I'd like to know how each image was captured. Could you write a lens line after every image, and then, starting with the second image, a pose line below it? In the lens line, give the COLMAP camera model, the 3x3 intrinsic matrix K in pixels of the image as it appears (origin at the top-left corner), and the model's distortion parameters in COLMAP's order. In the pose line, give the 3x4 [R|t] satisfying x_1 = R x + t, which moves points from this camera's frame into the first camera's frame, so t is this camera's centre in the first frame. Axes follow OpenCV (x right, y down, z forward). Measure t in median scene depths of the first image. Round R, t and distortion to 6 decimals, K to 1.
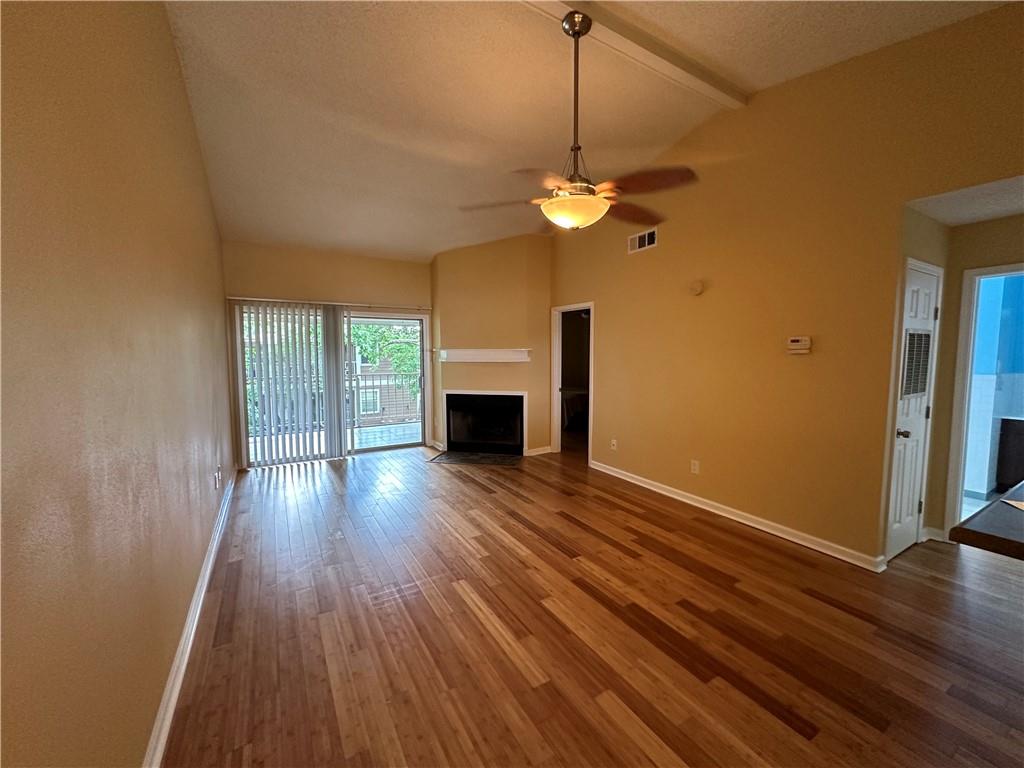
lens RADIAL K [[408.8, 0, 512.2], [0, 408.8, 382.7], [0, 0, 1]] dist [-0.000891, -0.000355]
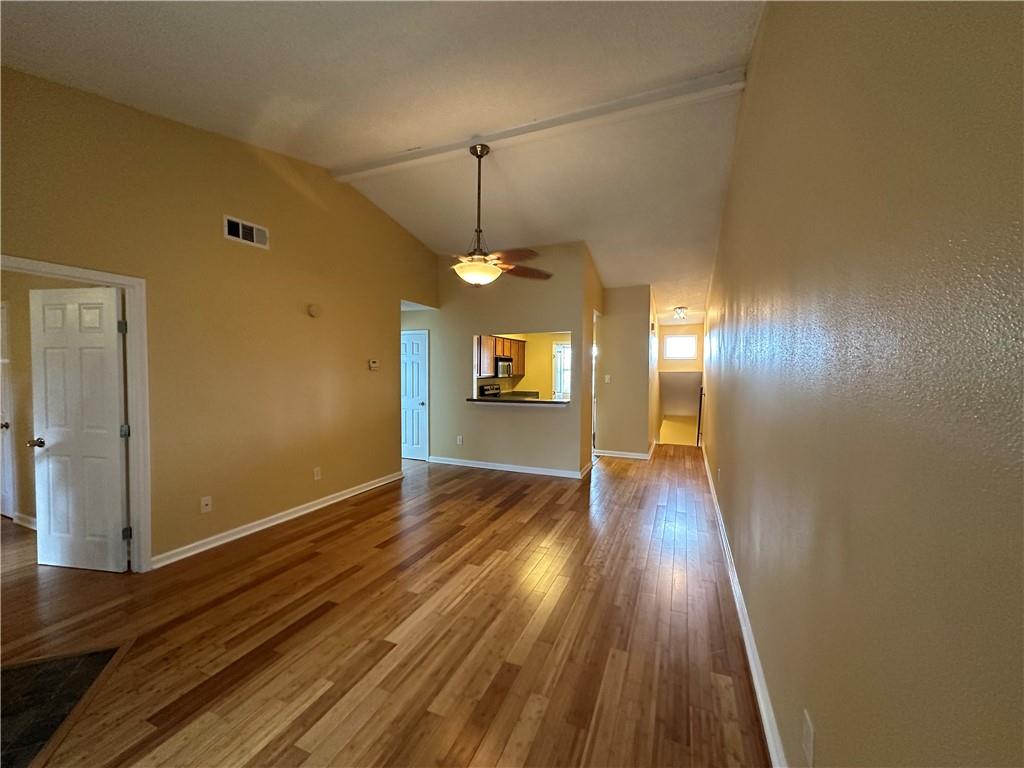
lens RADIAL K [[408.8, 0, 512.6], [0, 408.8, 383.8], [0, 0, 1]] dist [-0.000891, -0.000355]
pose [[-0.596145, -0.034258, 0.802146, -0.888738], [0.052303, 0.995310, 0.081378, -0.114874], [-0.801171, 0.090468, -0.591557, 1.458701]]
